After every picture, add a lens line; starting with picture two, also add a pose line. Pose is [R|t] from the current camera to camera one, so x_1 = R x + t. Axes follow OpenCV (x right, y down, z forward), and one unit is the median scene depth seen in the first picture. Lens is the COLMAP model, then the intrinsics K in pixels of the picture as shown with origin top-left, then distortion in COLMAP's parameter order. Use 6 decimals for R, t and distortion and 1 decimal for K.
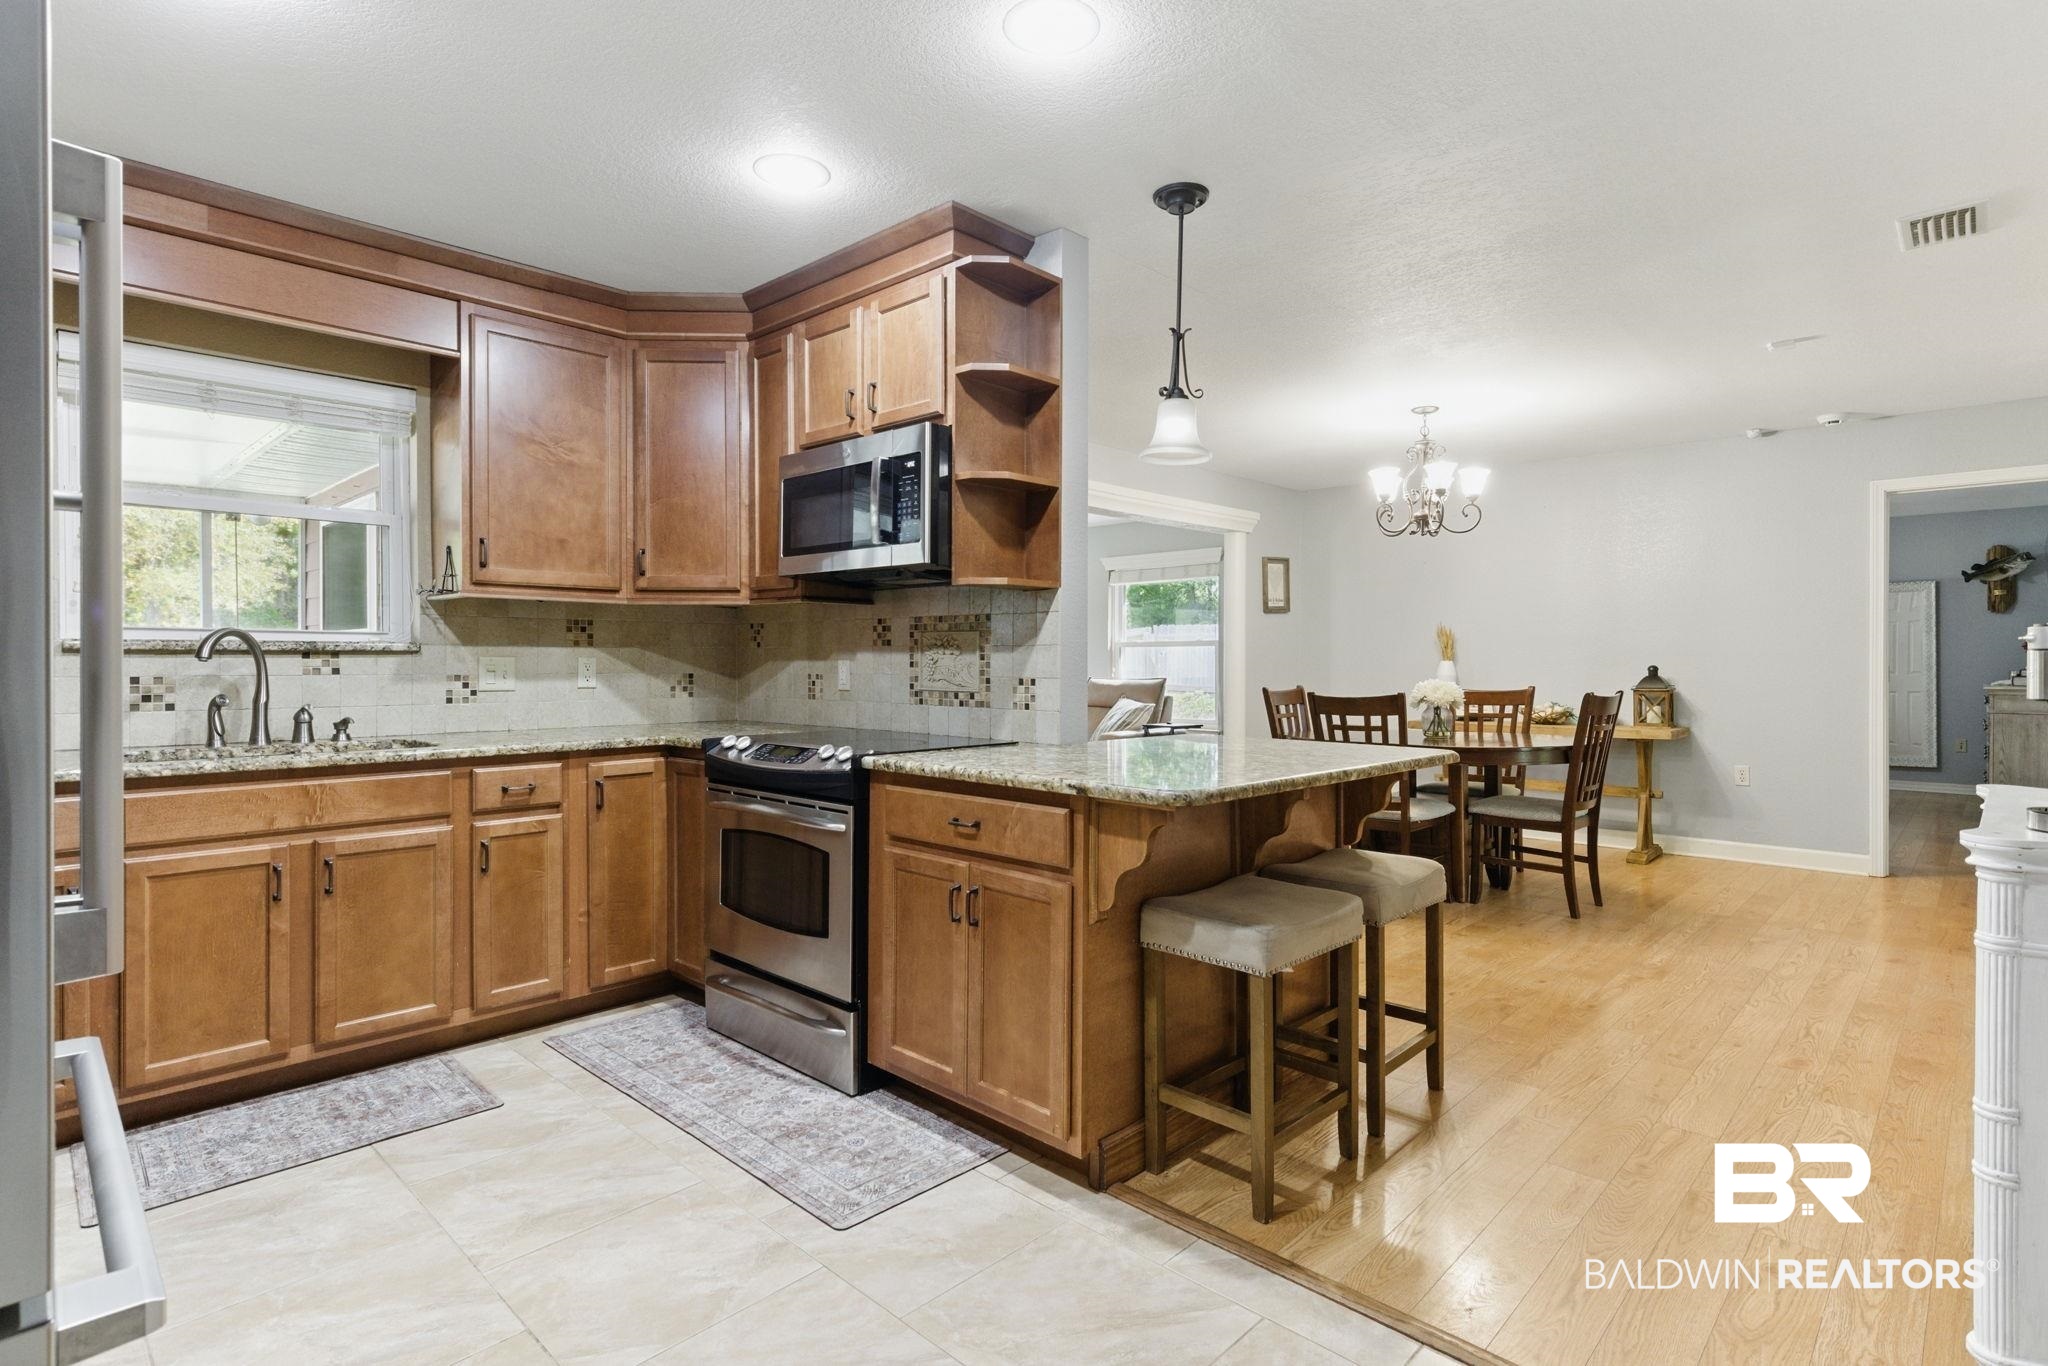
lens RADIAL K [[1016.9, 0, 1025.3], [0, 1016.9, 669.4], [0, 0, 1]] dist [0.007996, -0.001892]
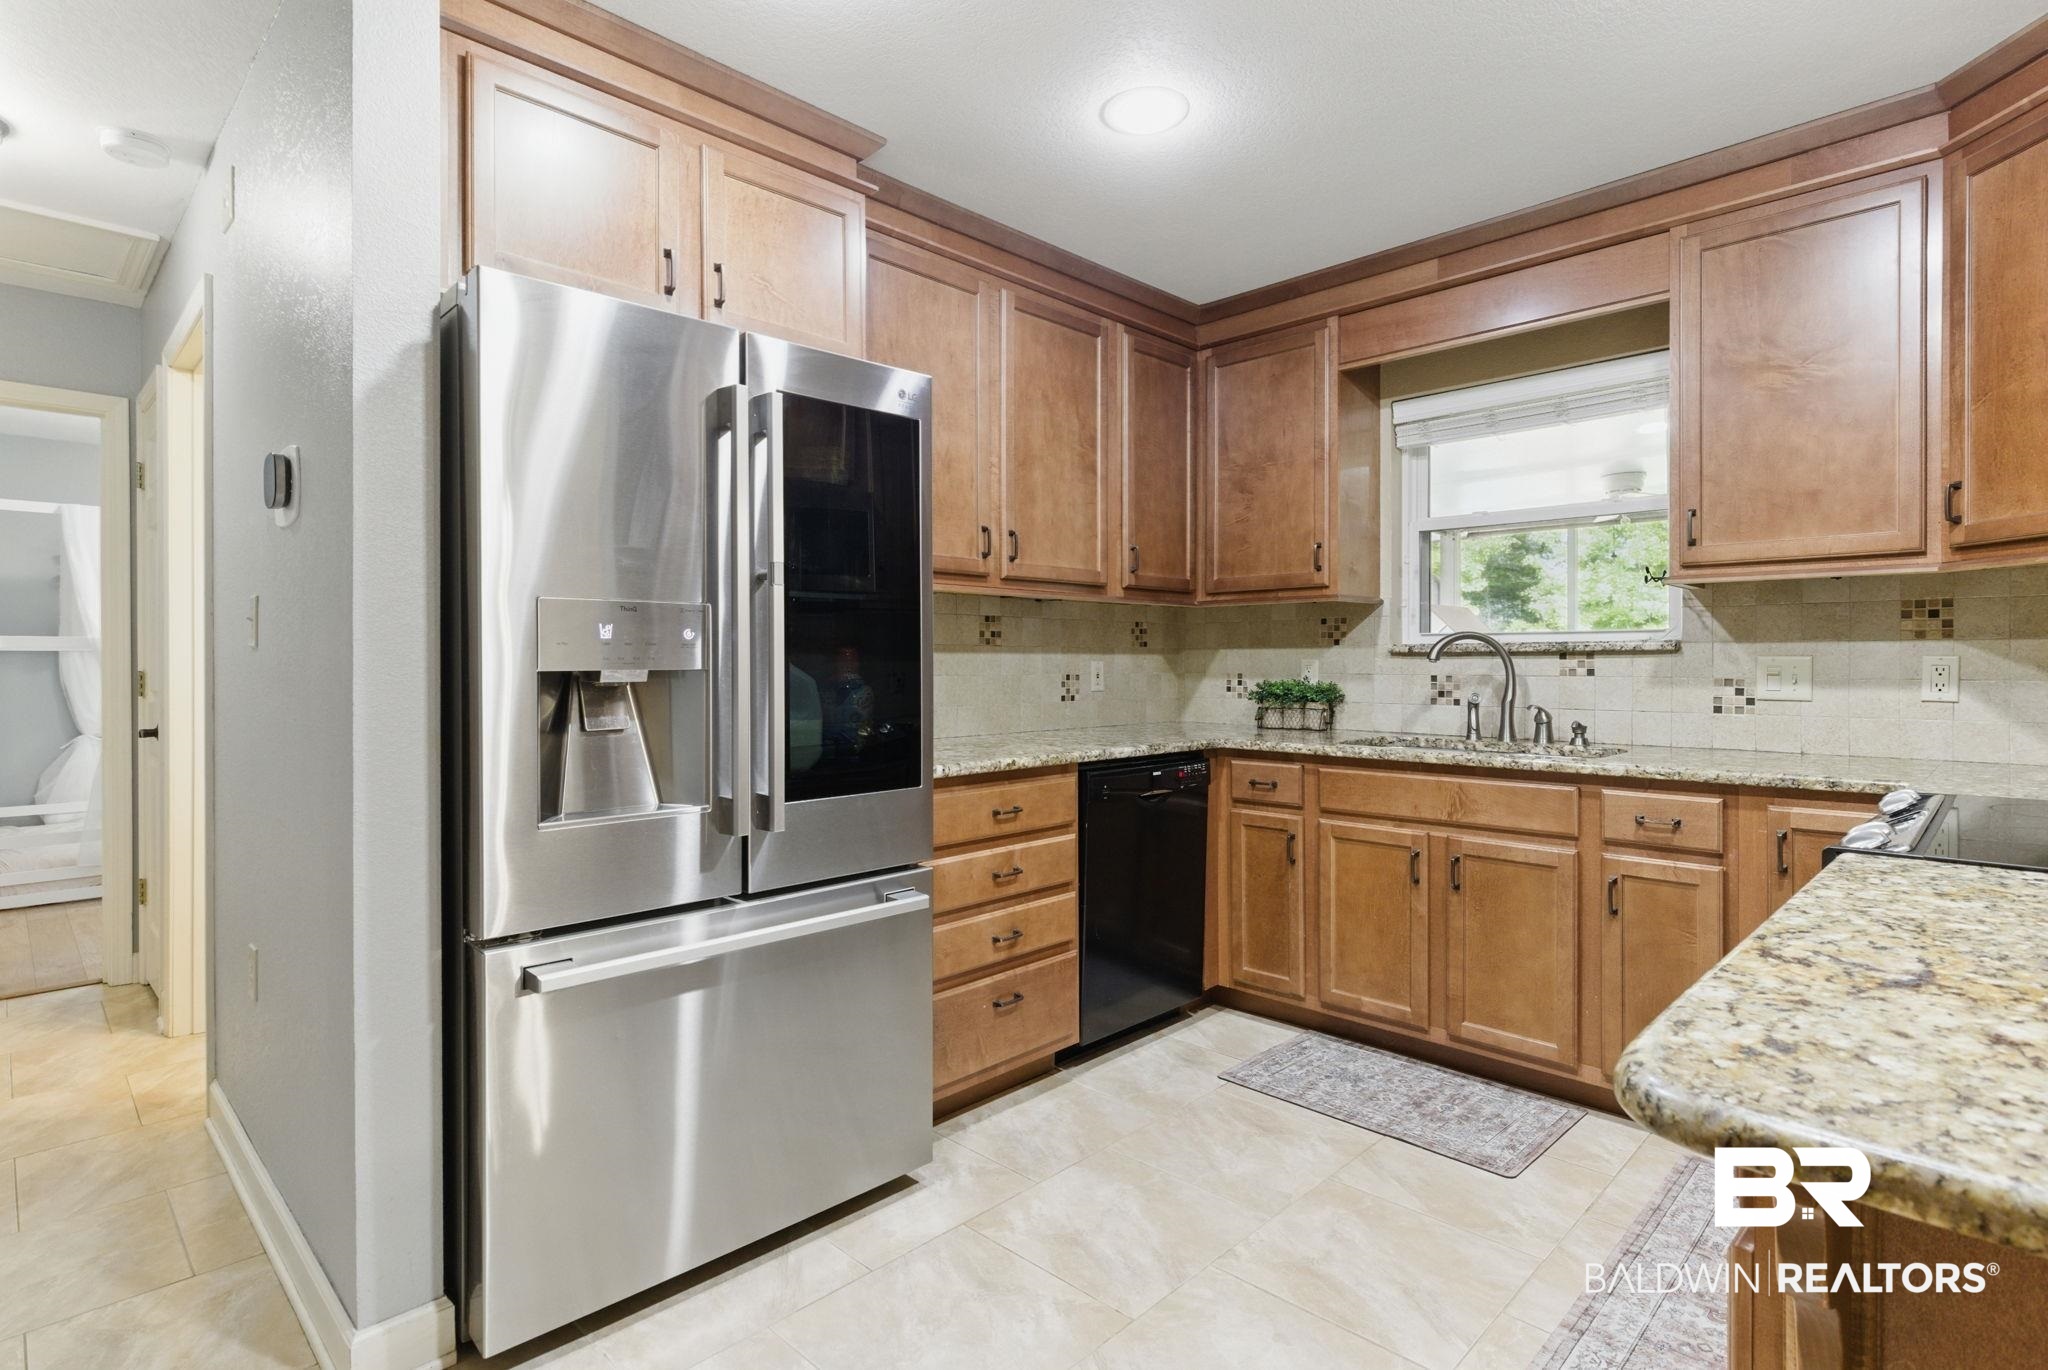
lens RADIAL K [[1016.9, 0, 1033.3], [0, 1016.9, 665.9], [0, 0, 1]] dist [0.007996, -0.001892]
pose [[-0.009775, 0.002724, -0.999949, 0.311515], [-0.005970, 0.999978, 0.002782, -0.004413], [0.999934, 0.005996, -0.009759, 0.535302]]
